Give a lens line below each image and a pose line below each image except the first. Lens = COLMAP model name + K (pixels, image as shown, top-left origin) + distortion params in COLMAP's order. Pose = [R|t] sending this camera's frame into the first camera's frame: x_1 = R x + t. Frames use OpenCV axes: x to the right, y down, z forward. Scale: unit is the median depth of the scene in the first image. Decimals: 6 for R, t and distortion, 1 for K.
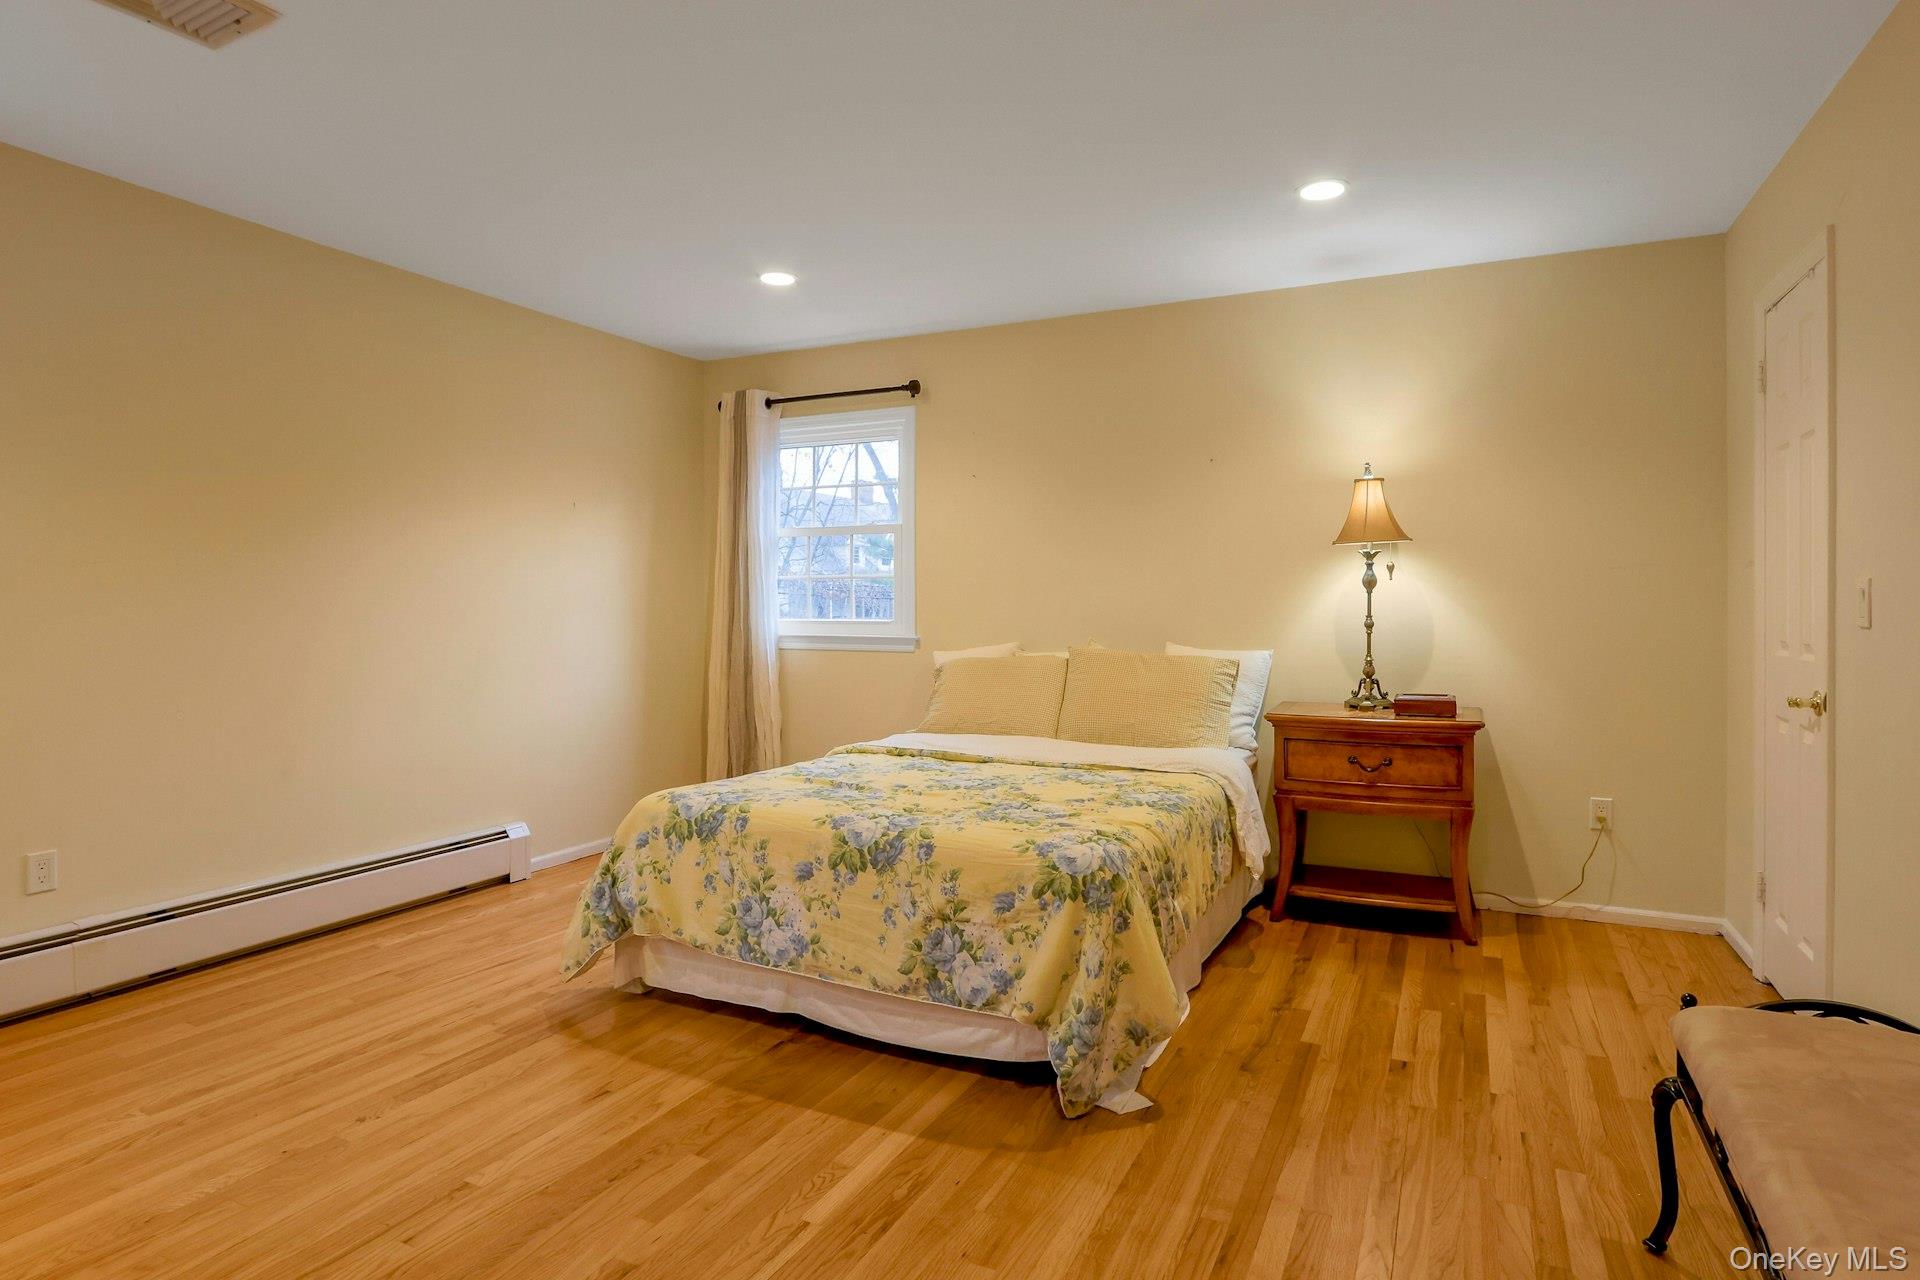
lens RADIAL K [[1029.9, 0, 959.1], [0, 1029.9, 606.6], [0, 0, 1]] dist [-0.020802, 0.000567]
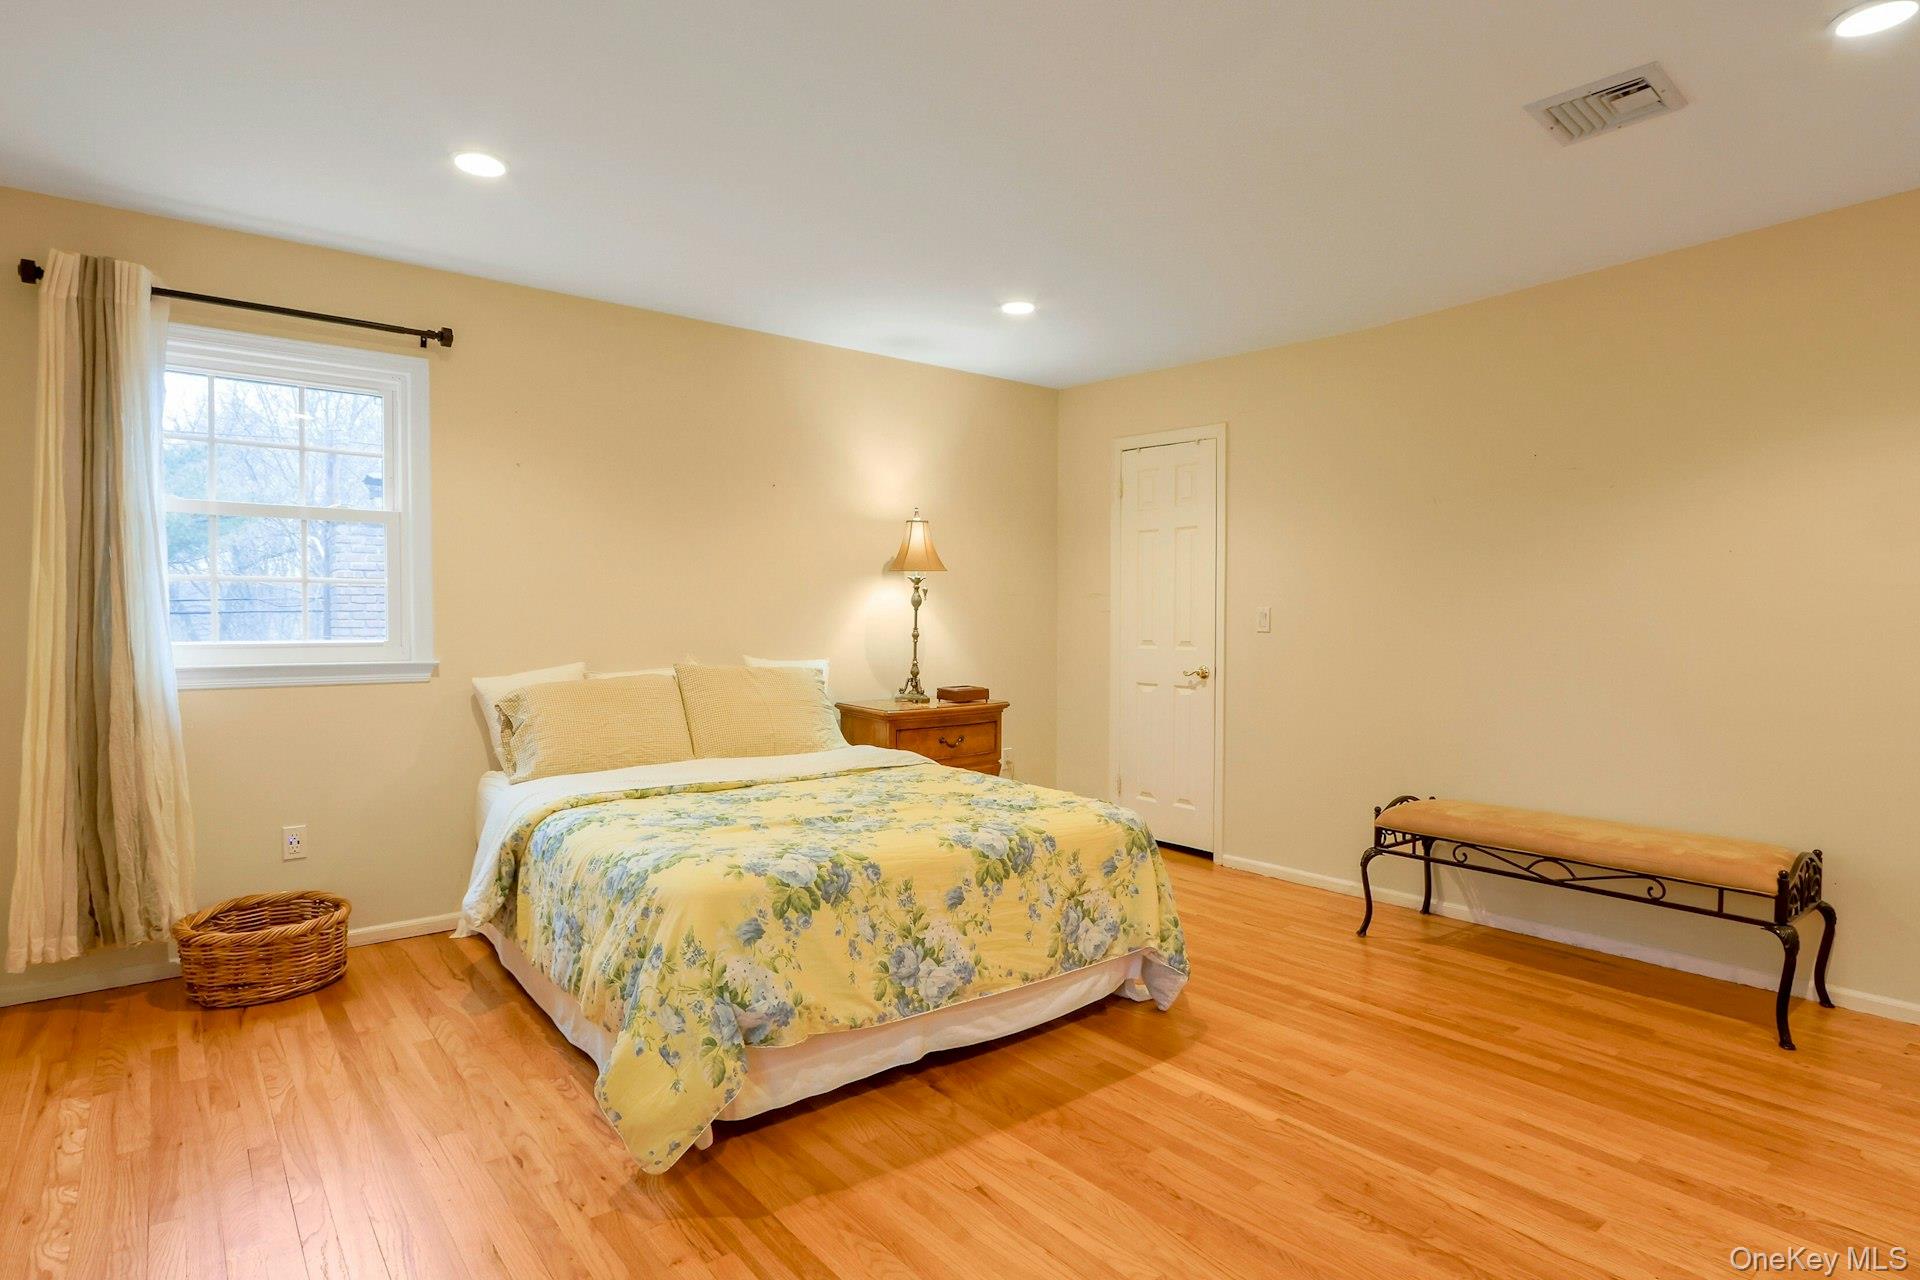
lens RADIAL K [[1003.4, 0, 960.0], [0, 1003.4, 640.0], [0, 0, 1]] dist [-0.023778, -0.000055]
pose [[0.424820, -0.019997, 0.905057, -0.981229], [-0.001334, 0.999741, 0.022715, -0.006552], [-0.905277, -0.010857, 0.424683, 0.588057]]
